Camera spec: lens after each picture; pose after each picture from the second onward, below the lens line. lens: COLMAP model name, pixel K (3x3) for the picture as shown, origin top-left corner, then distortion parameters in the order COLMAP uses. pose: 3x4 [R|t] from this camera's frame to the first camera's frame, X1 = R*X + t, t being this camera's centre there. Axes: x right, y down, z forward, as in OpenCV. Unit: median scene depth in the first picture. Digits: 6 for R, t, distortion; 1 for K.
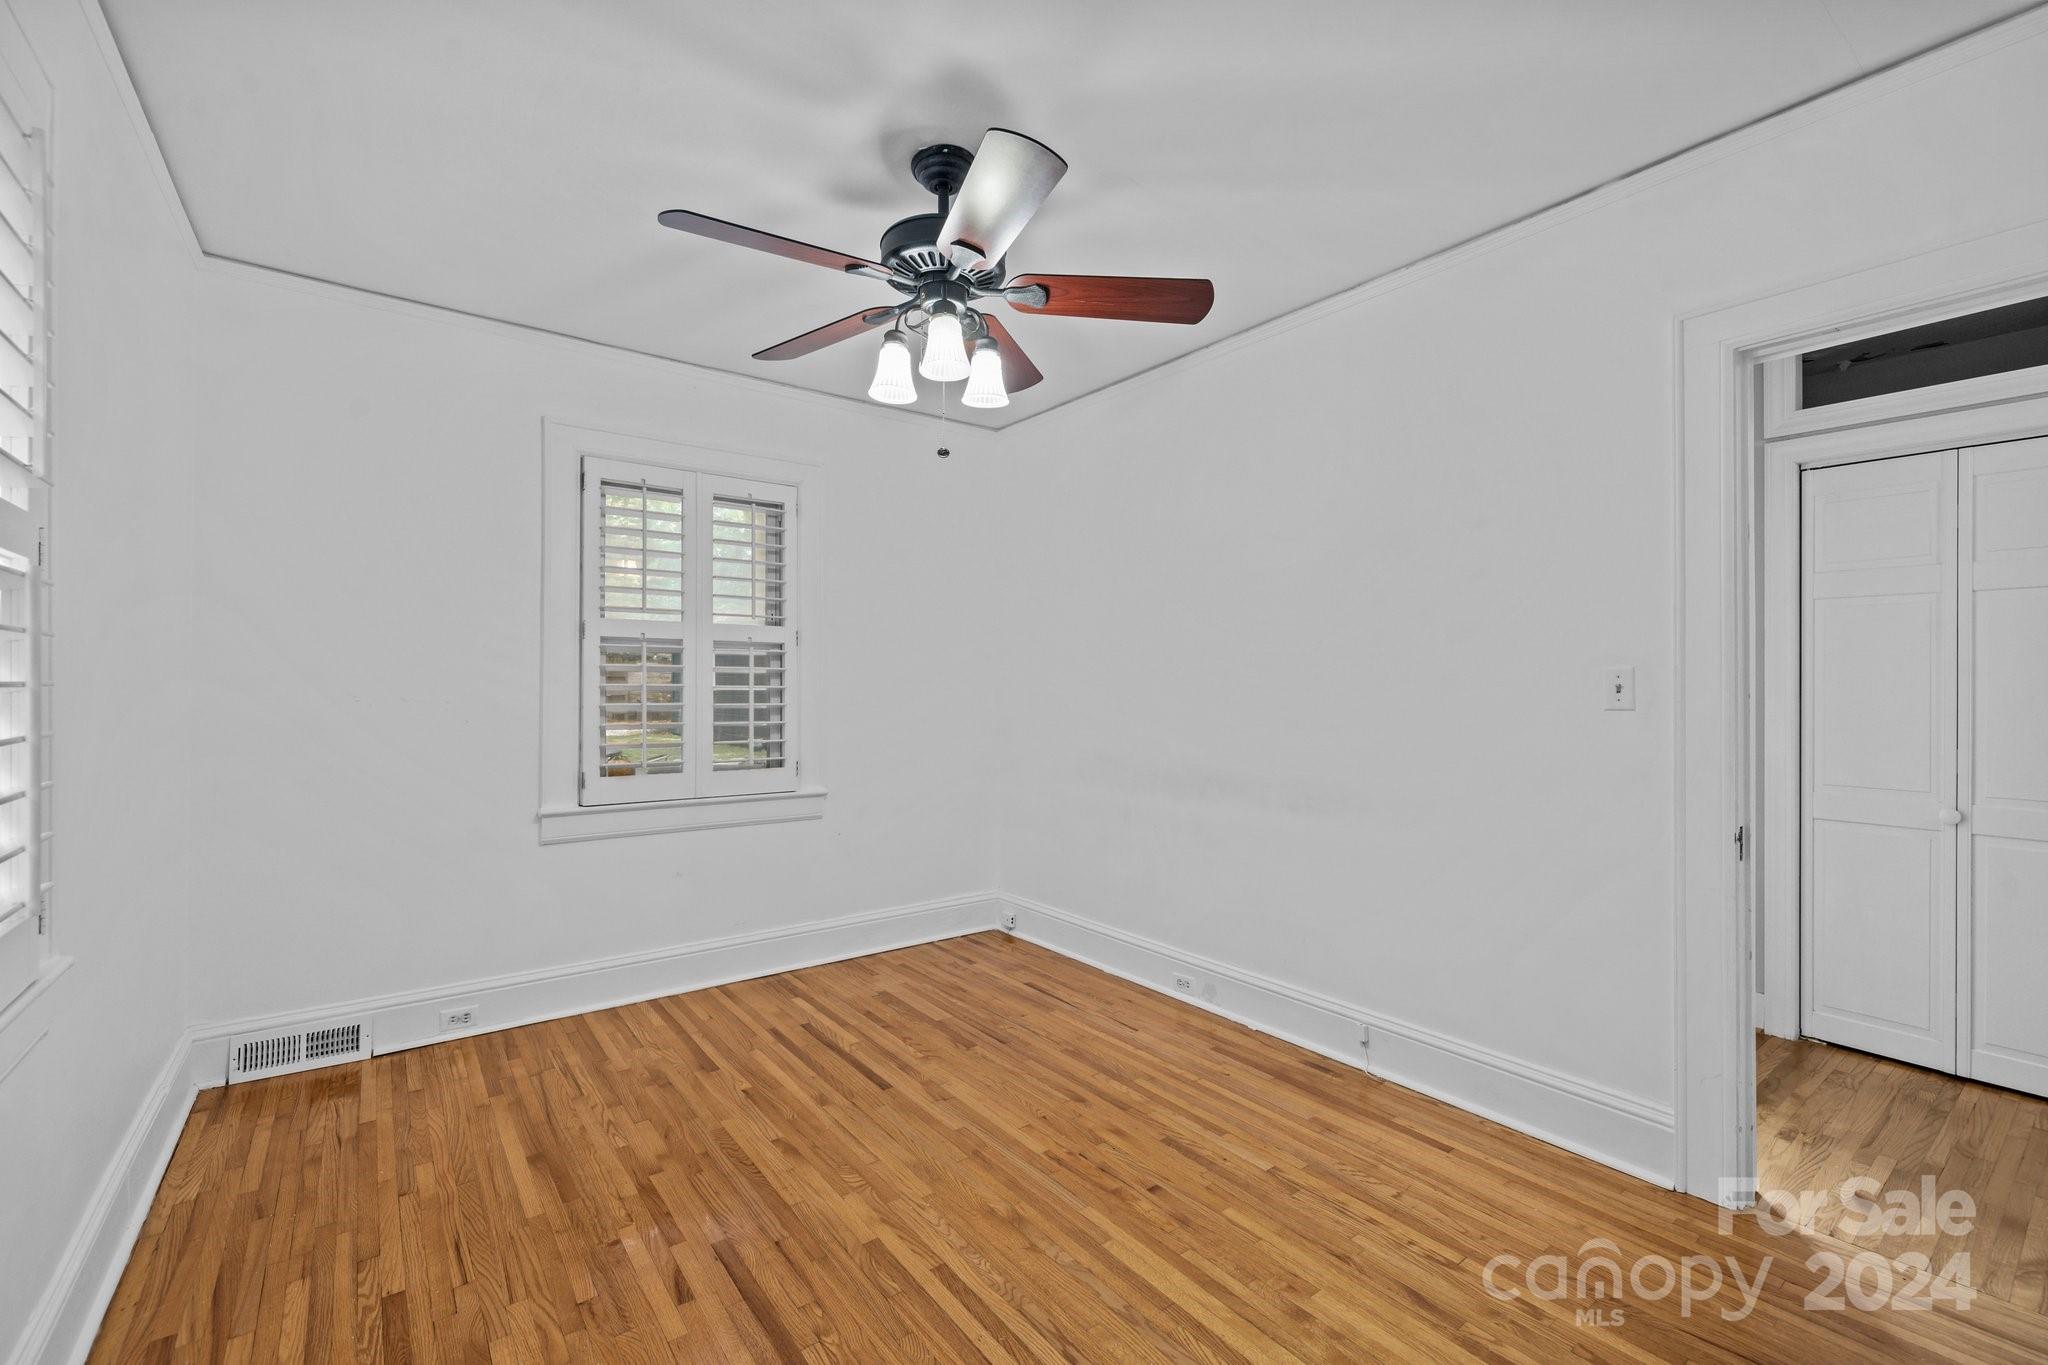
lens RADIAL K [[874.3, 0, 1013.7], [0, 874.3, 693.5], [0, 0, 1]] dist [0.003024, 0.000243]
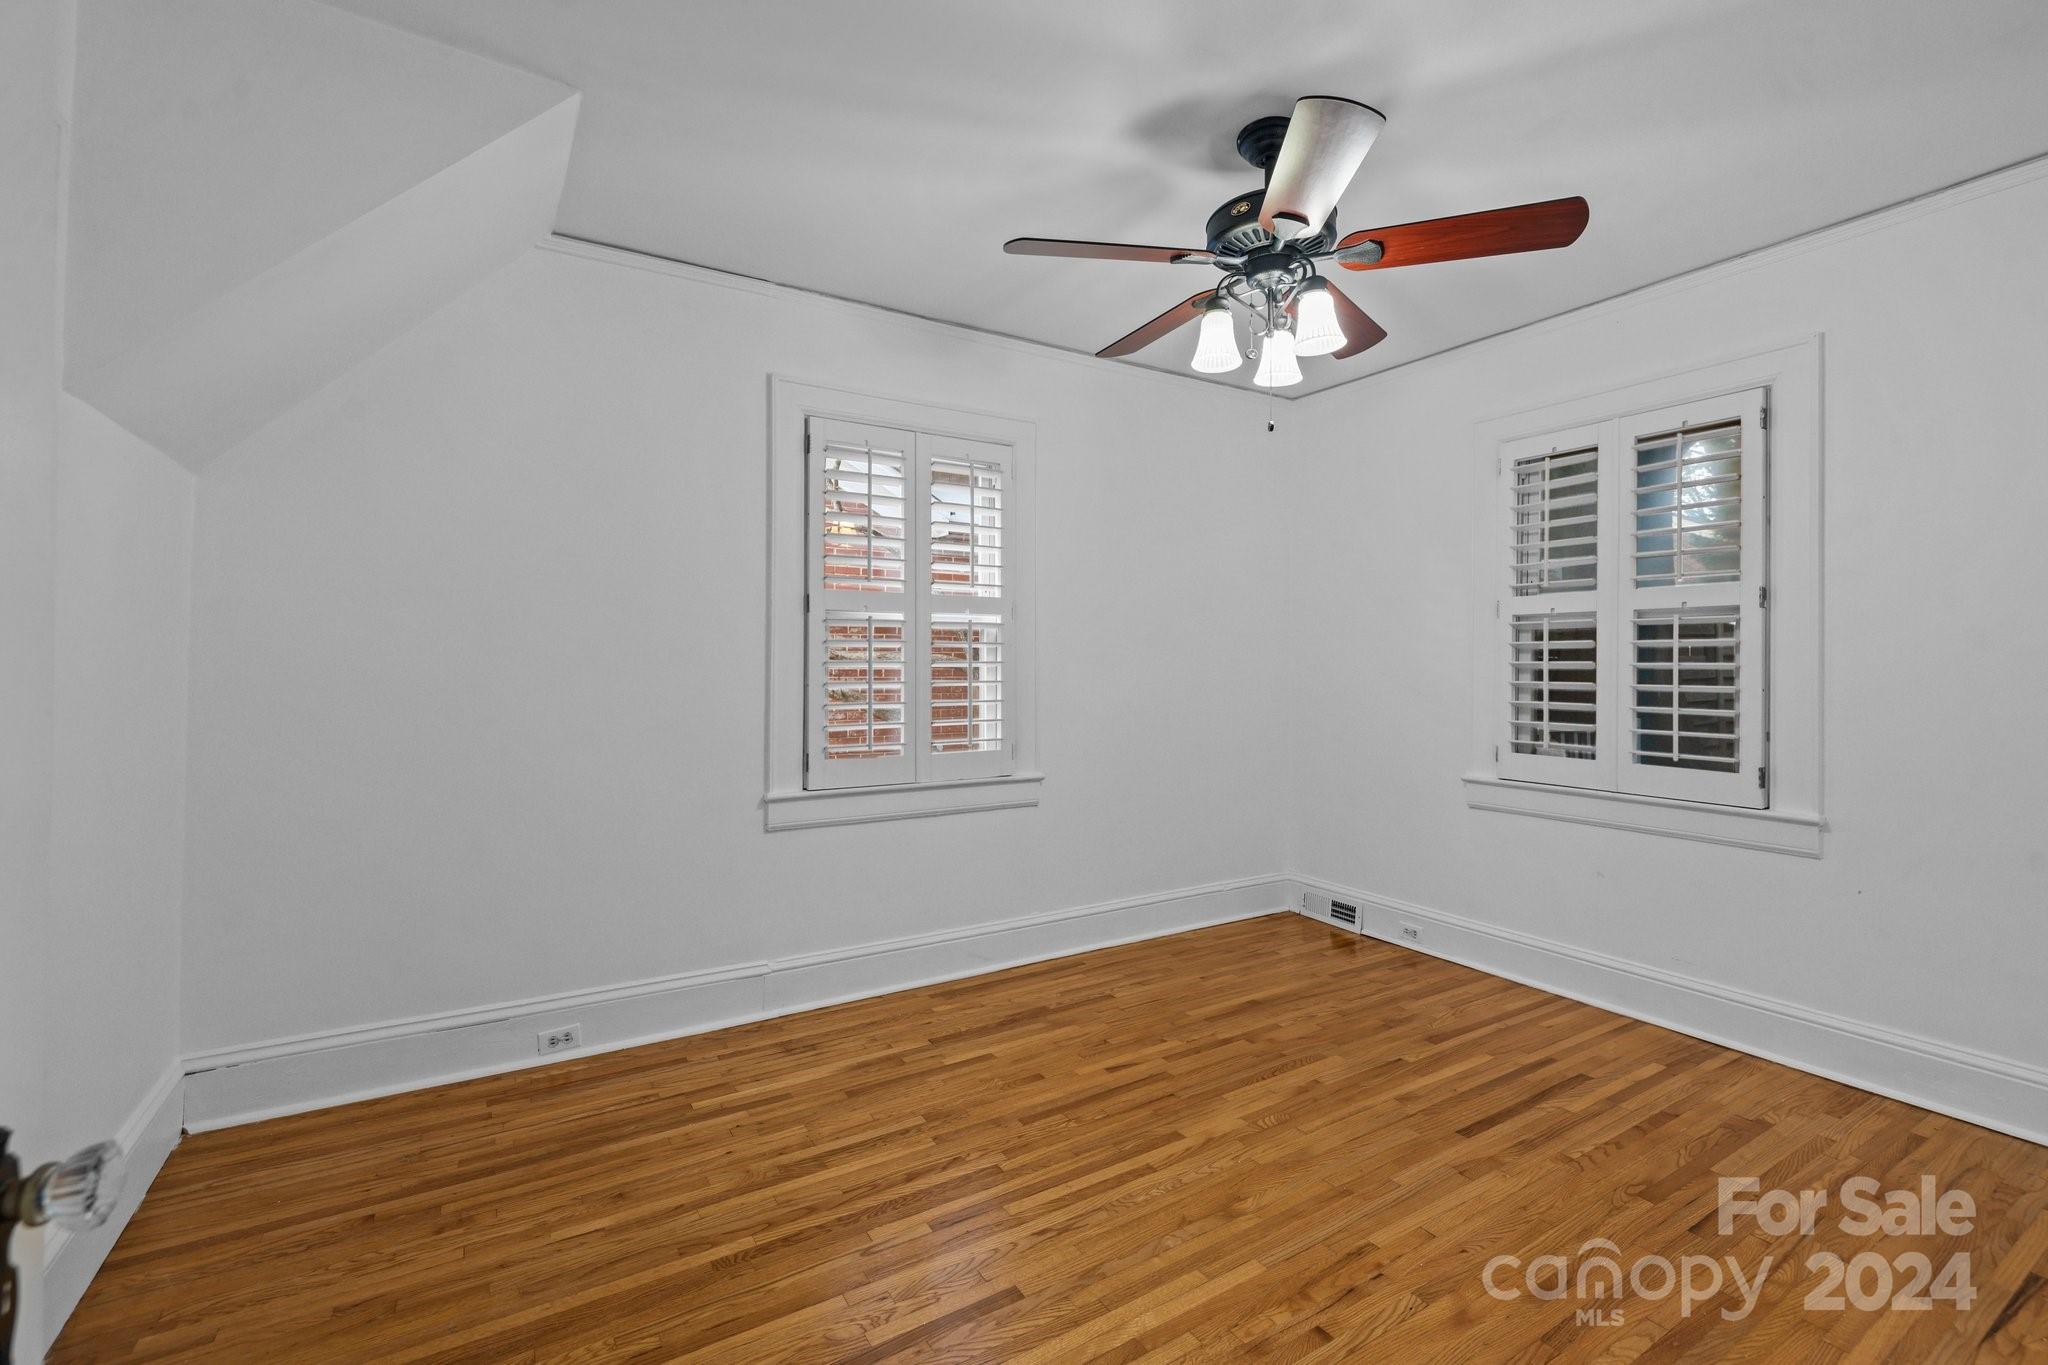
lens RADIAL K [[874.3, 0, 1014.7], [0, 874.3, 664.7], [0, 0, 1]] dist [0.003024, 0.000243]
pose [[-0.108858, -0.002308, -0.994055, 0.713050], [-0.008575, 0.999962, -0.001383, -0.000784], [0.994020, 0.008373, -0.108874, 0.623216]]
